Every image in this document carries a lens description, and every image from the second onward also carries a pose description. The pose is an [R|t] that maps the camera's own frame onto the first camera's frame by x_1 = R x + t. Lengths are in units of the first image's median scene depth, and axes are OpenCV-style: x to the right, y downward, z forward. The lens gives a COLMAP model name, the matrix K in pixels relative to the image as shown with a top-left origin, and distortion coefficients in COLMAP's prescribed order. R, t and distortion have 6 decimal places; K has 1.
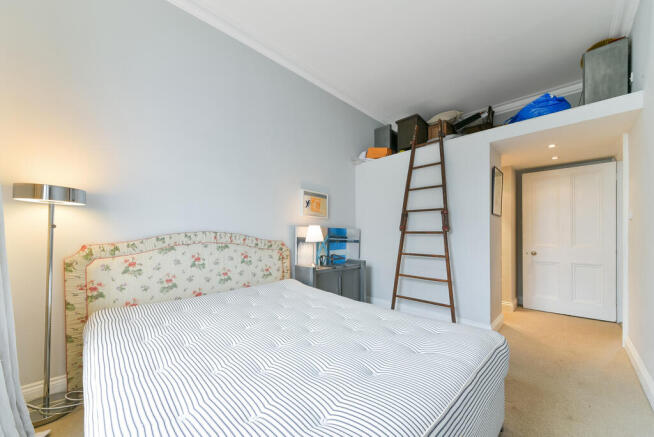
lens RADIAL K [[233.9, 0, 326.5], [0, 233.9, 232.4], [0, 0, 1]] dist [-0.000246, -0.000003]
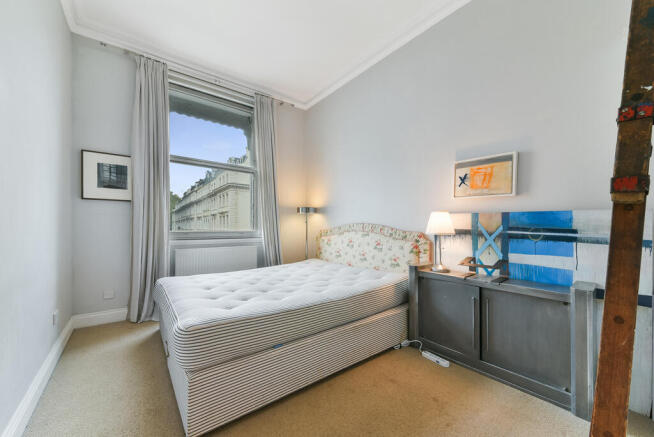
lens RADIAL K [[254.9, 0, 326.5], [0, 254.9, 228.3], [0, 0, 1]] dist [0.000092, 0.000001]
pose [[-0.130244, 0.000070, -0.991482, 0.858783], [0.001282, 0.999999, -0.000098, 0.022811], [0.991481, -0.001284, -0.130244, 0.833136]]
